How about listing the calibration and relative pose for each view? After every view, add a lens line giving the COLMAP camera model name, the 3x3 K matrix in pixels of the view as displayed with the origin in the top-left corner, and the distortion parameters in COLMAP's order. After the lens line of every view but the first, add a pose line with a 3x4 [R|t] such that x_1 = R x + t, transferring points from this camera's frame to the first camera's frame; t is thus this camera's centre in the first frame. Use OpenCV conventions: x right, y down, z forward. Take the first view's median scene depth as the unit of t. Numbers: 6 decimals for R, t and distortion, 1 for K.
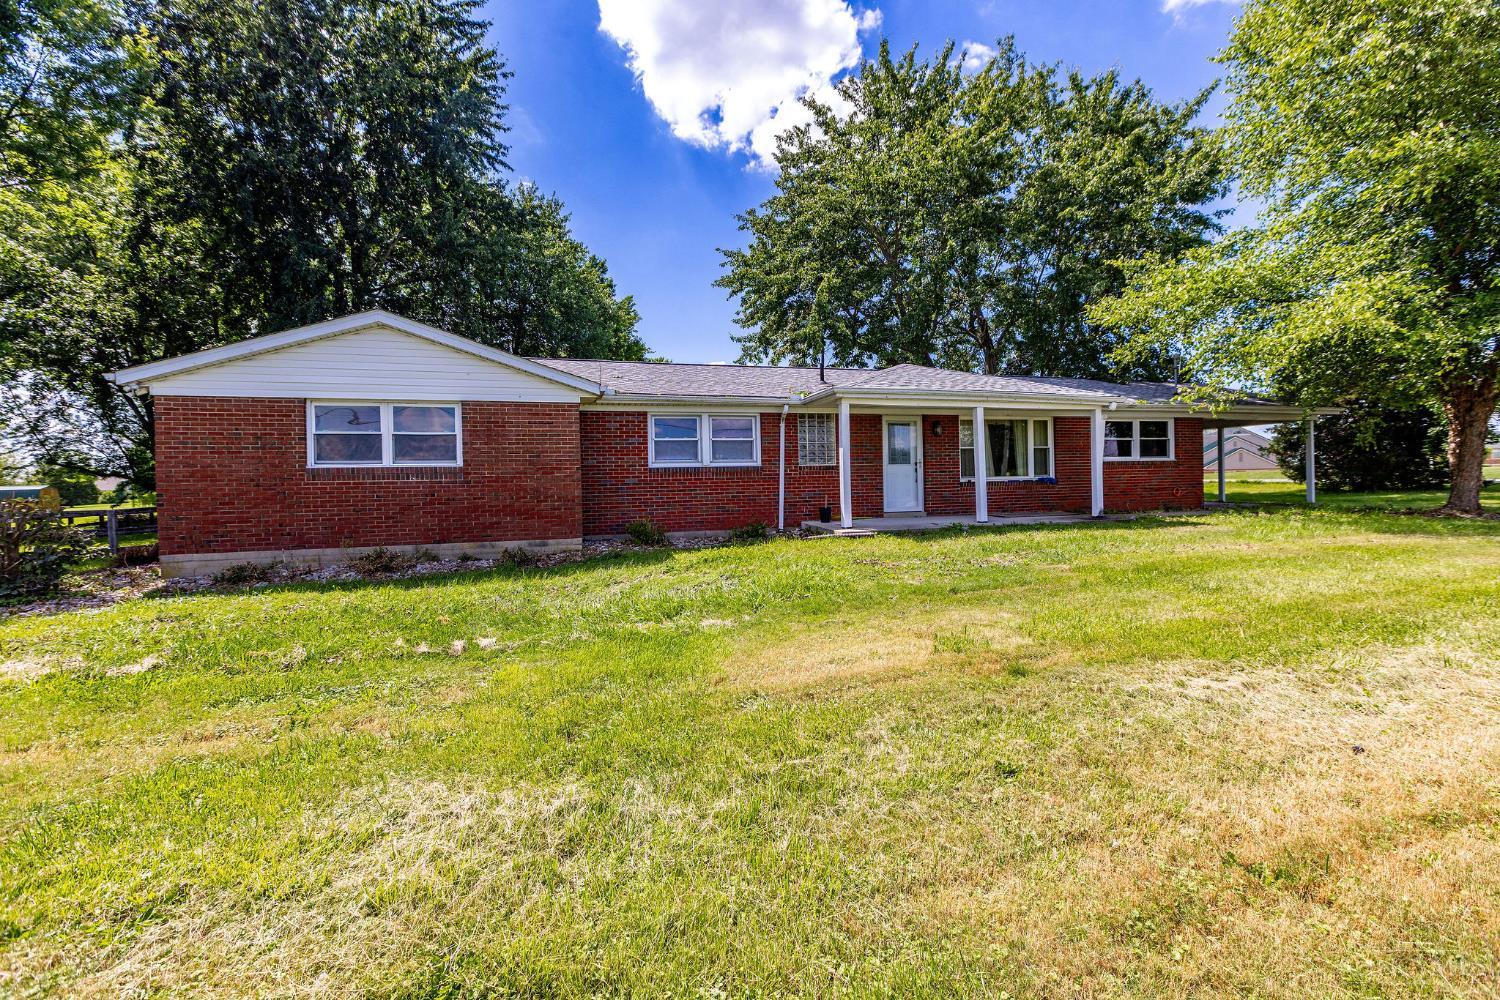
lens RADIAL K [[677.8, 0, 750.0], [0, 677.8, 500.0], [0, 0, 1]] dist [-0.001626, -0.000277]
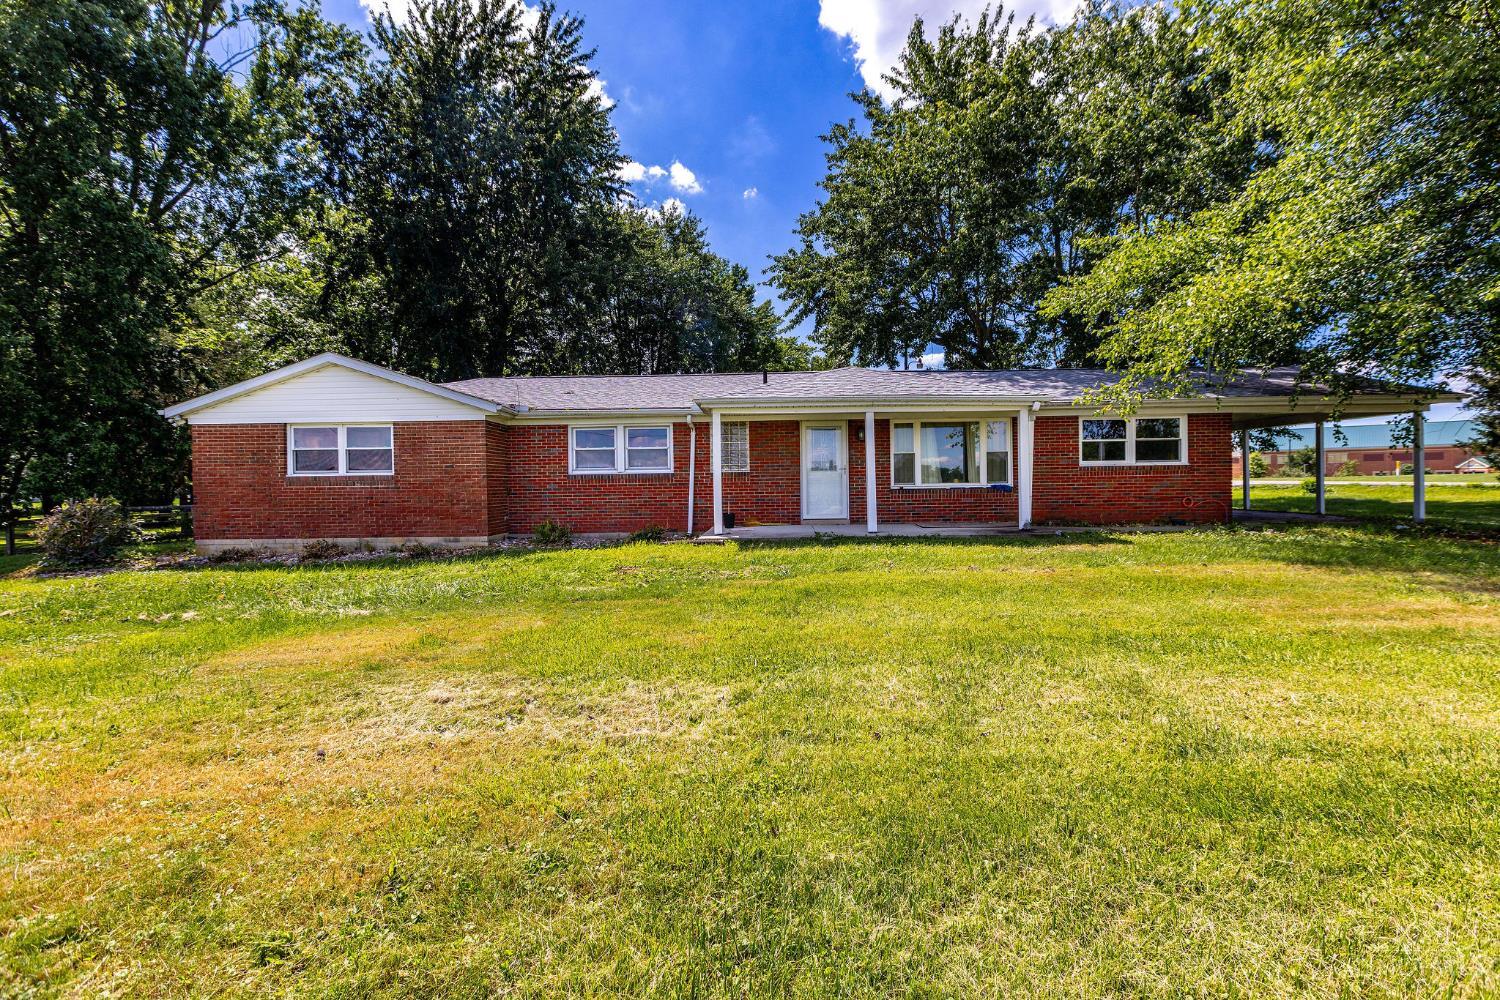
lens RADIAL K [[677.8, 0, 750.0], [0, 677.8, 500.0], [0, 0, 1]] dist [-0.001626, -0.000277]
pose [[0.947439, 0.014238, -0.319618, 0.478517], [-0.012167, 0.999890, 0.008473, -0.018652], [0.319704, -0.004139, 0.947508, 0.037592]]
